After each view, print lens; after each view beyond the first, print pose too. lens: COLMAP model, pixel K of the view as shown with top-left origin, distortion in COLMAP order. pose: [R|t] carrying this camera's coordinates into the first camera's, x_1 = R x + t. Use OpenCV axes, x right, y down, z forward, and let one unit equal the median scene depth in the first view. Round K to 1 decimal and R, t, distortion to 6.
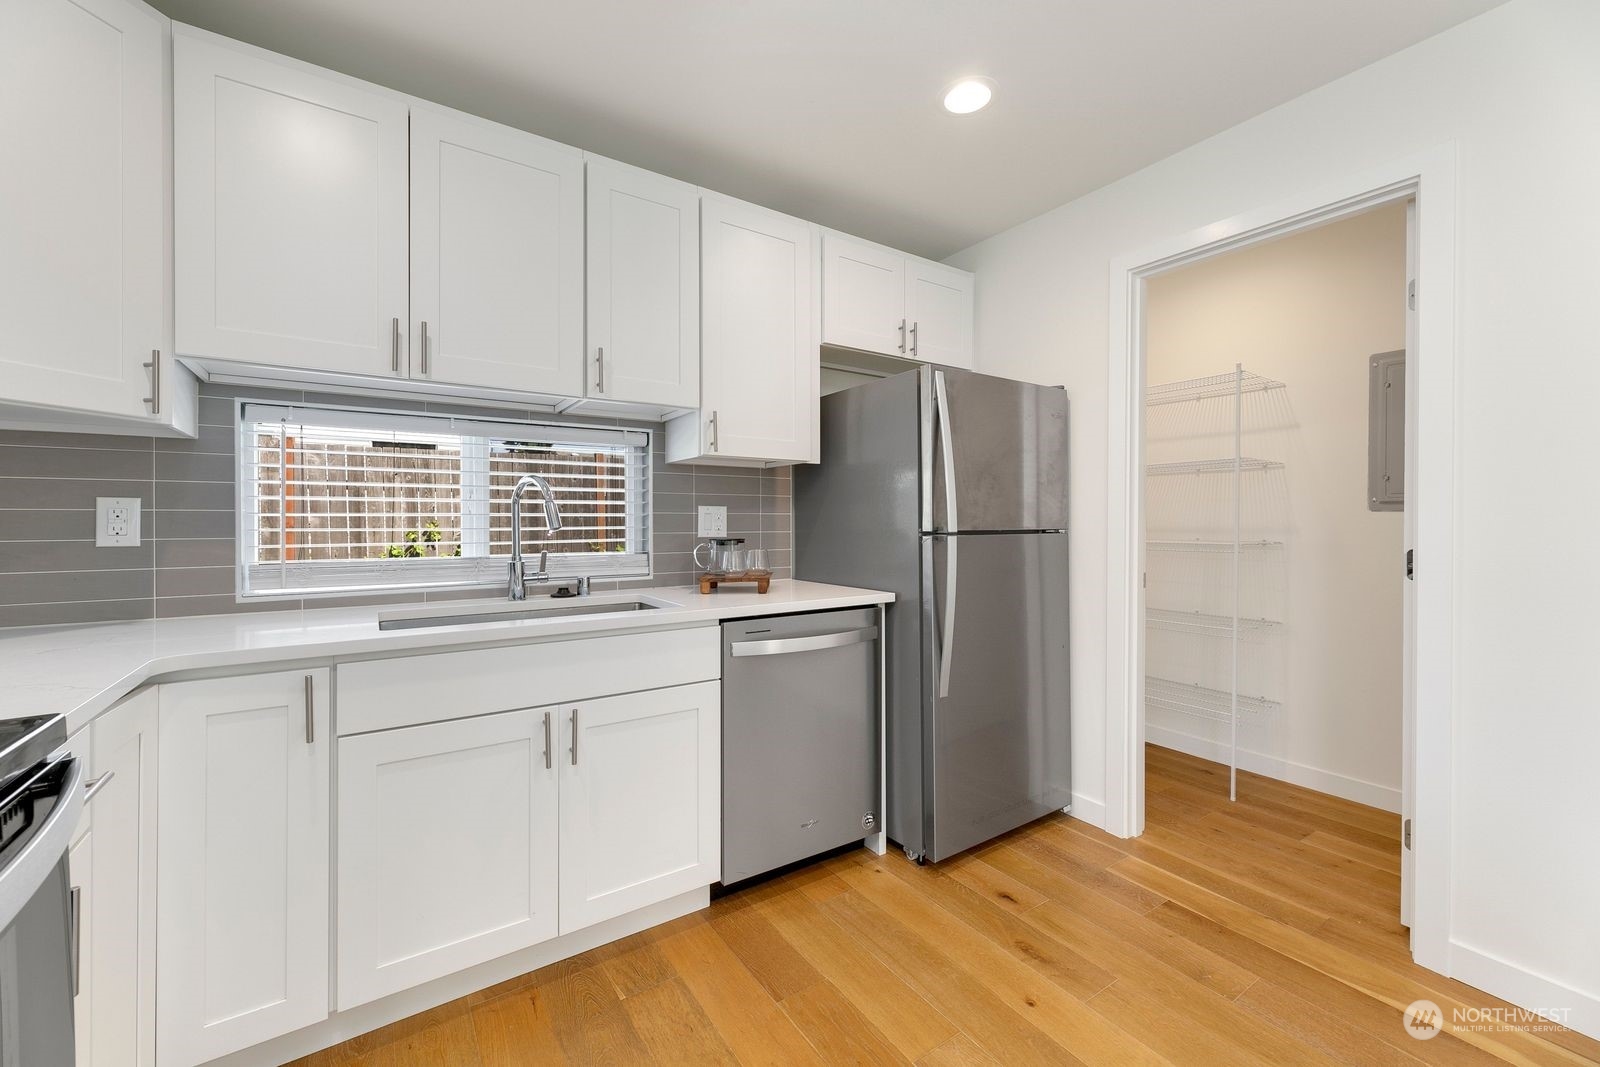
lens RADIAL K [[640.4, 0, 793.3], [0, 640.4, 521.7], [0, 0, 1]] dist [0.001486, 0.000043]
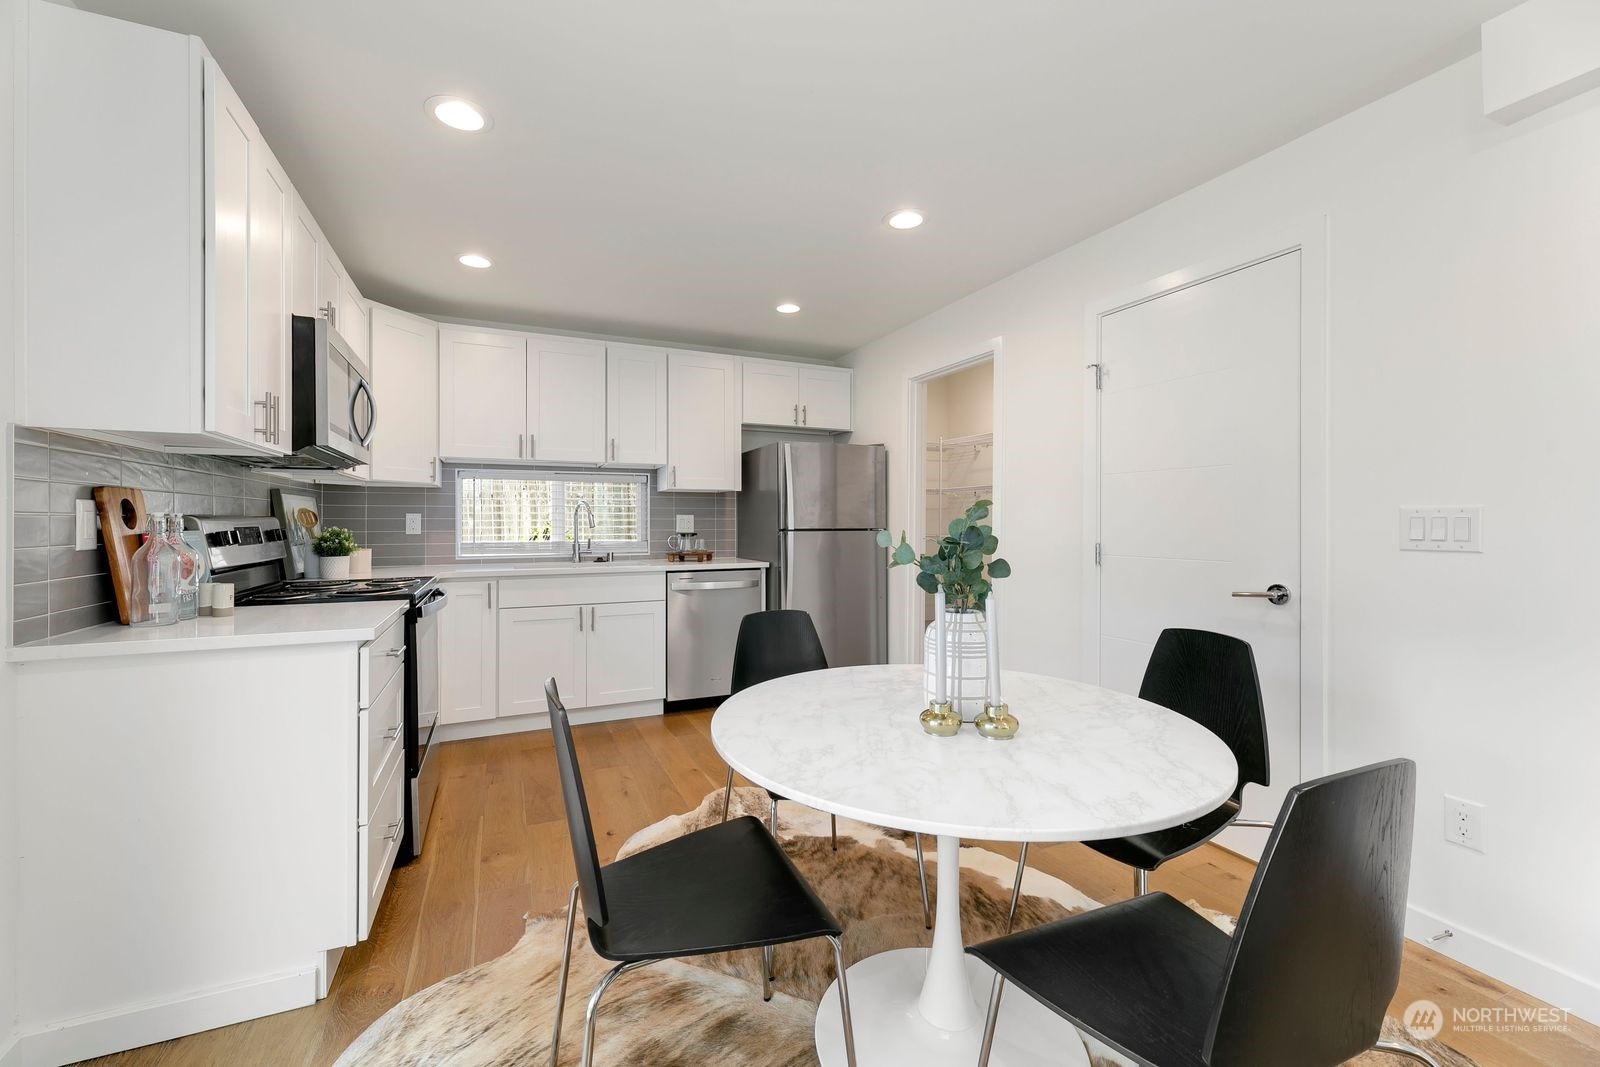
lens RADIAL K [[643.7, 0, 789.8], [0, 643.7, 523.5], [0, 0, 1]] dist [-0.001619, -0.000316]
pose [[0.985964, 0.001162, -0.166952, 0.559642], [-0.000788, 0.999997, 0.002303, -0.005958], [0.166954, -0.002139, 0.985962, -0.869318]]
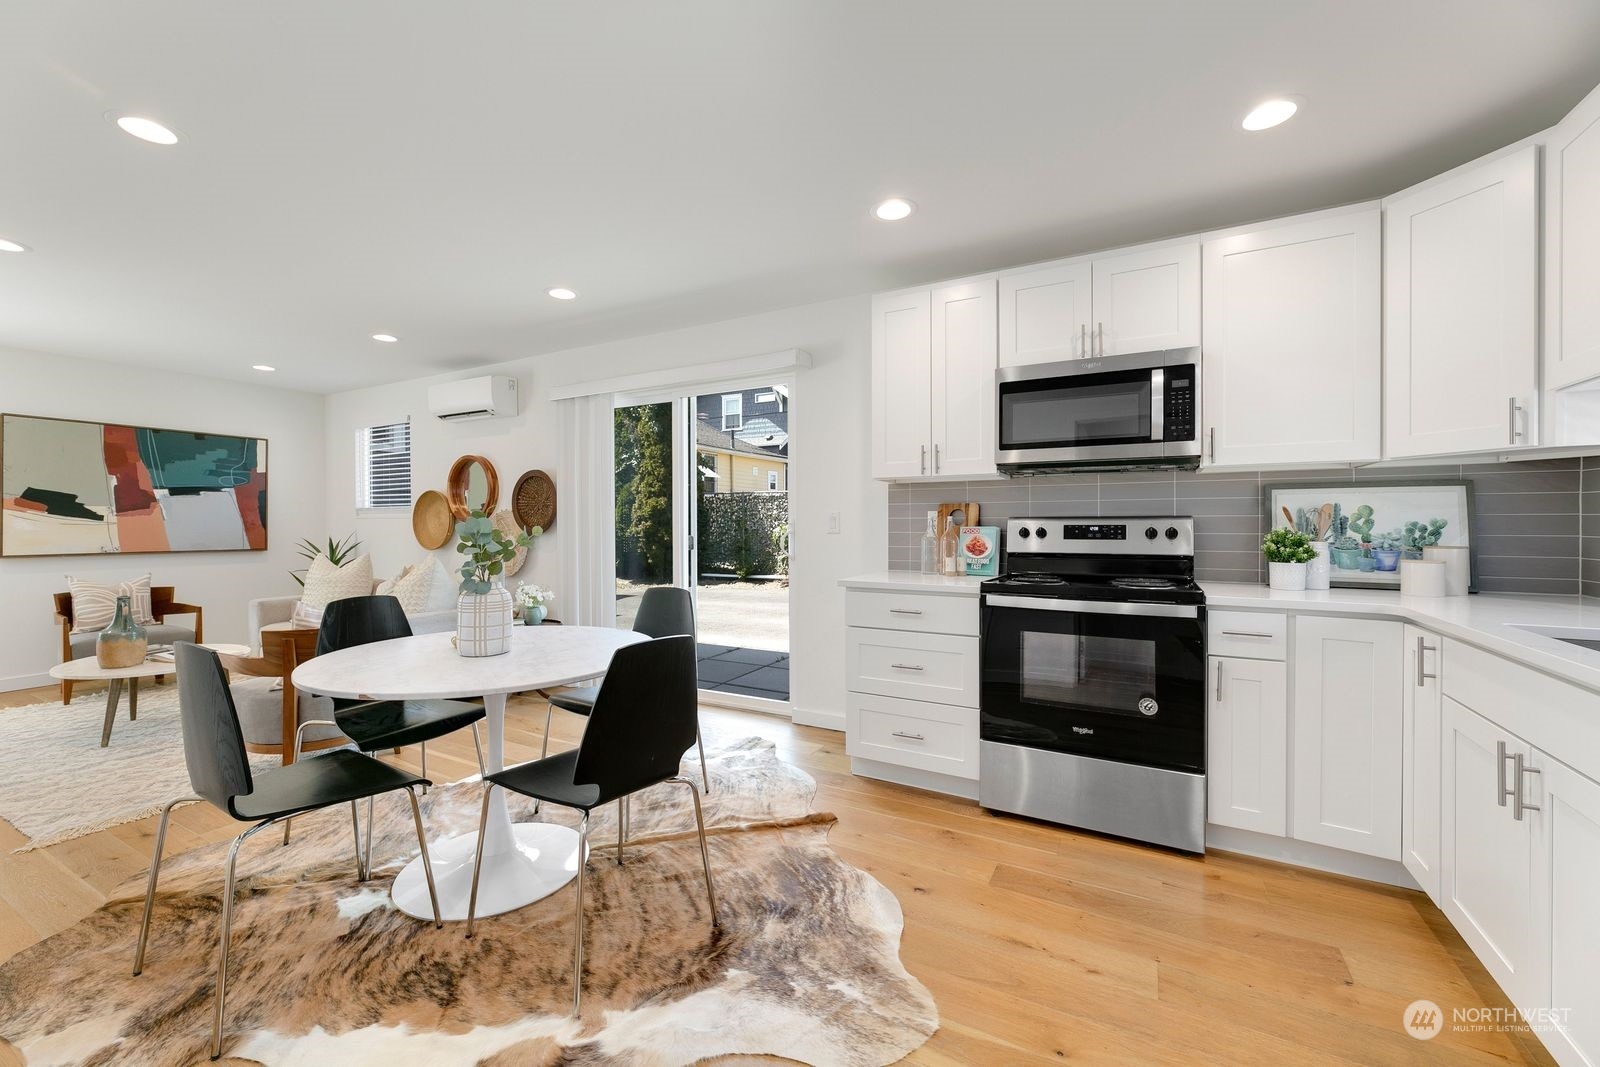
lens RADIAL K [[641.3, 0, 798.3], [0, 641.3, 527.9], [0, 0, 1]] dist [-0.002420, 0.000100]
pose [[-0.886413, 0.004602, -0.462872, 0.657948], [0.001432, 0.999973, 0.007200, -0.001126], [0.462892, 0.005719, -0.886396, 1.002170]]
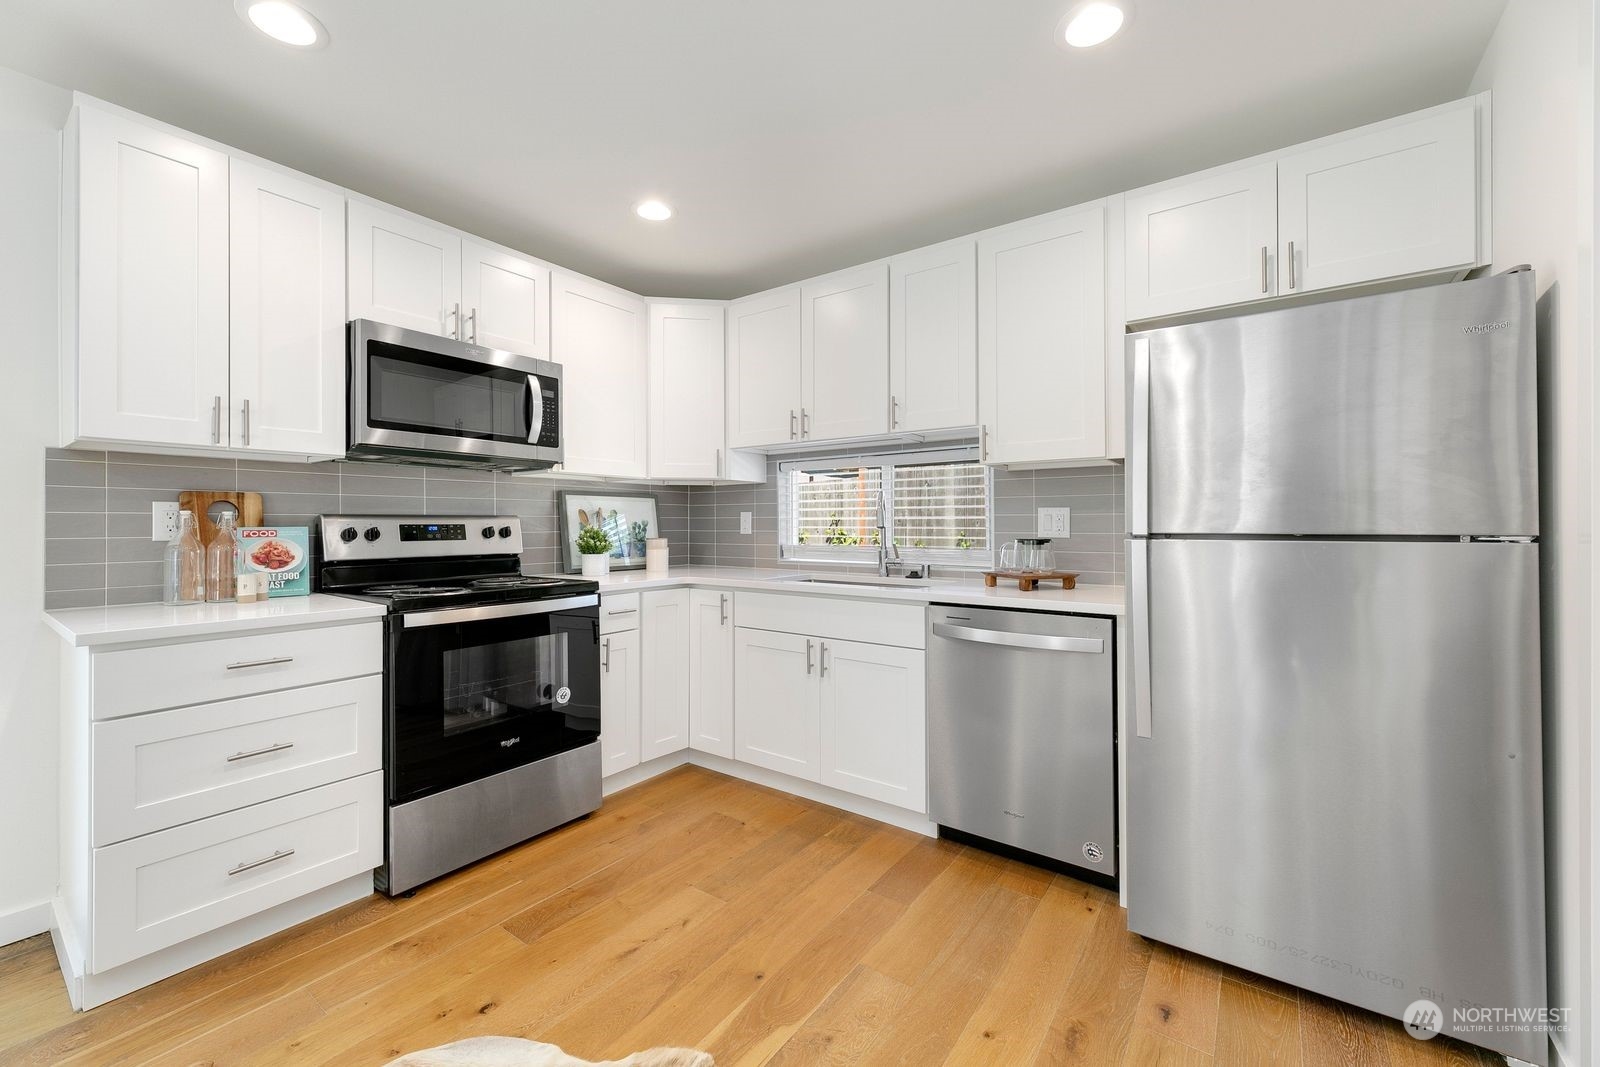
lens RADIAL K [[640.4, 0, 793.3], [0, 640.4, 521.7], [0, 0, 1]] dist [0.001486, 0.000043]
pose [[0.345515, -0.002165, -0.938411, 0.857316], [-0.000123, 0.999997, -0.002353, 0.001004], [0.938413, 0.000929, 0.345514, 0.301990]]
